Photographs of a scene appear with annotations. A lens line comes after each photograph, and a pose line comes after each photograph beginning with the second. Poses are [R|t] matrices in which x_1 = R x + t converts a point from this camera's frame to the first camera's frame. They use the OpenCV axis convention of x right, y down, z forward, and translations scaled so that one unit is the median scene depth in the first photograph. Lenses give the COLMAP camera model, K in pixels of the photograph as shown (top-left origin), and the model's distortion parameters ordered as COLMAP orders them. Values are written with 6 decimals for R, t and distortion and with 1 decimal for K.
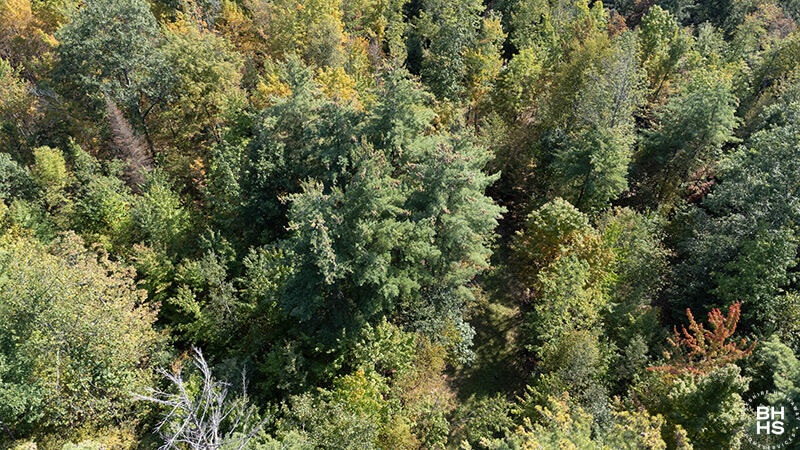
lens RADIAL K [[577.8, 0, 398.5], [0, 577.8, 225.0], [0, 0, 1]] dist [0.029175, 0.006025]
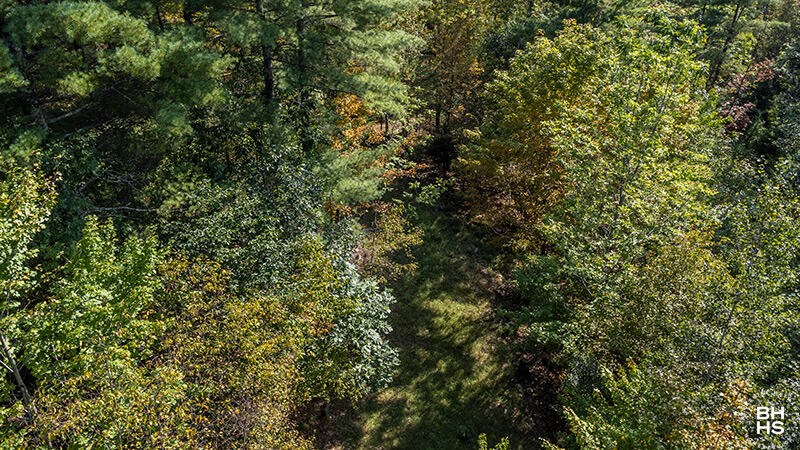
lens RADIAL K [[577.8, 0, 401.2], [0, 577.8, 226.2], [0, 0, 1]] dist [0.029175, 0.006025]
pose [[0.989351, -0.074011, 0.125328, 0.080056], [0.099119, 0.973140, -0.207781, 0.184891], [-0.106584, 0.217991, 0.970113, 0.536970]]
